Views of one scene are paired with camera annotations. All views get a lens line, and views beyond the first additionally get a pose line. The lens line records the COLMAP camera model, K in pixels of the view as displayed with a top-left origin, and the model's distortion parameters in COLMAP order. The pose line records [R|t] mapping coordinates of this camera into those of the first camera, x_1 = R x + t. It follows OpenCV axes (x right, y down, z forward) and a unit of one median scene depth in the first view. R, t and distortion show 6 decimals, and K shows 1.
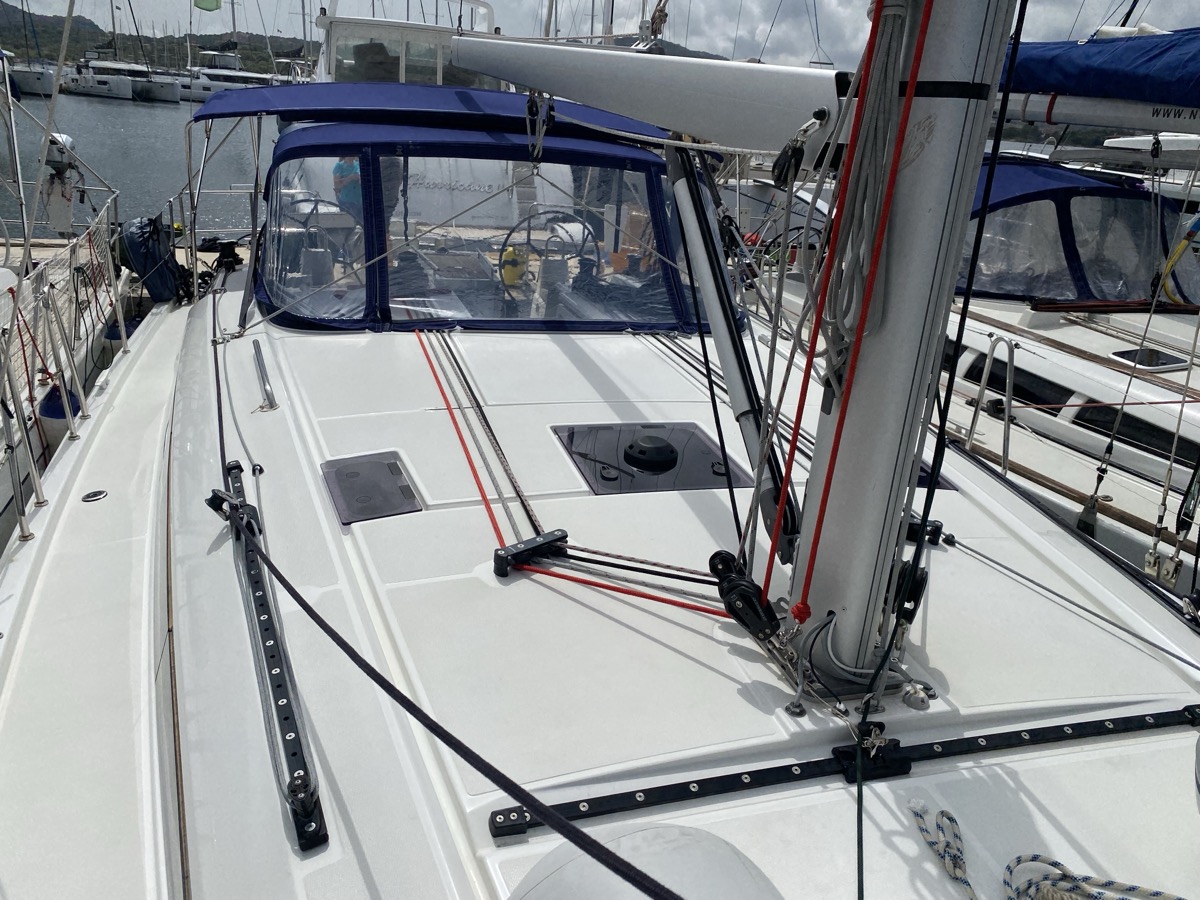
lens RADIAL K [[918.8, 0, 606.8], [0, 918.8, 459.8], [0, 0, 1]] dist [0.019333, -0.016311]
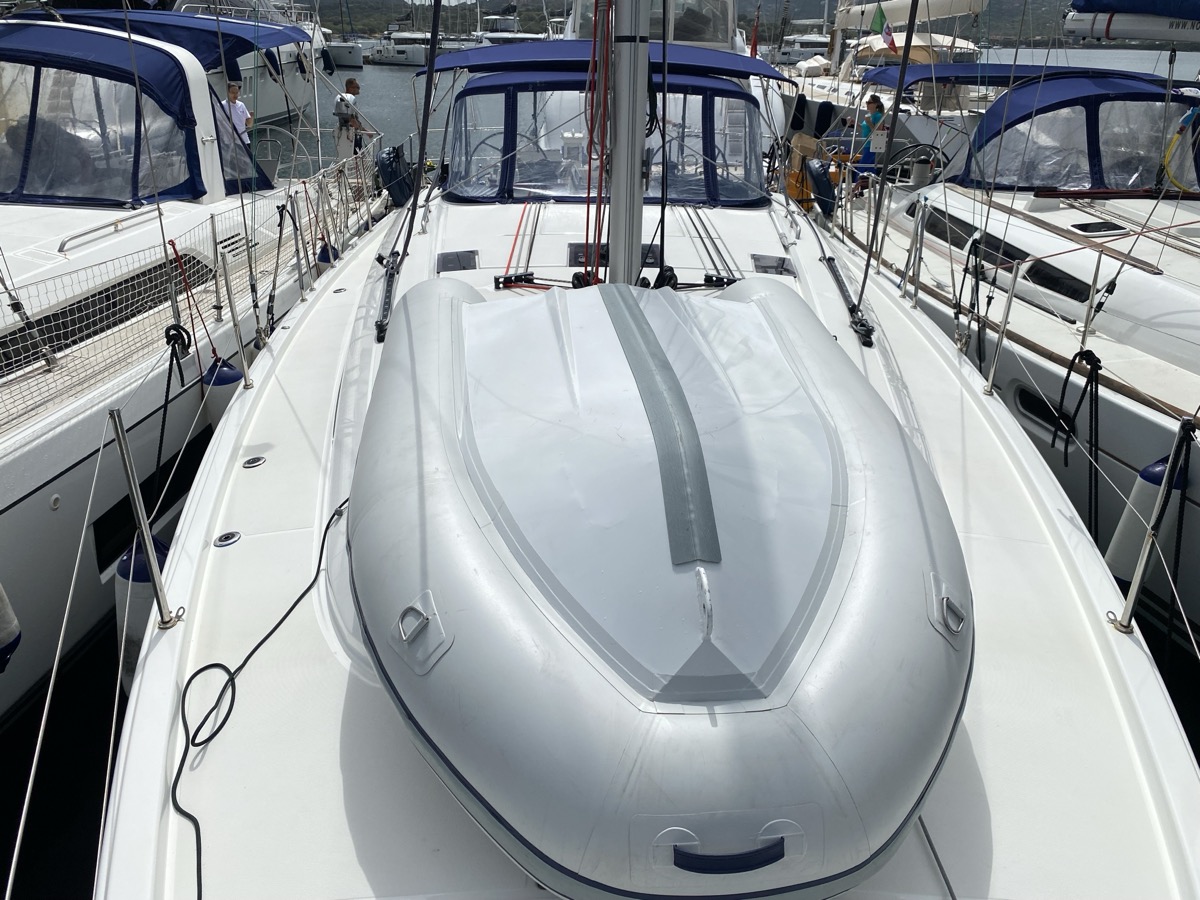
lens RADIAL K [[918.8, 0, 606.8], [0, 918.8, 459.8], [0, 0, 1]] dist [0.019333, -0.016311]
pose [[0.962084, 0.057518, -0.266619, 0.259903], [-0.044316, 0.997487, 0.055278, 0.144105], [0.269128, -0.041366, 0.962216, -0.349859]]
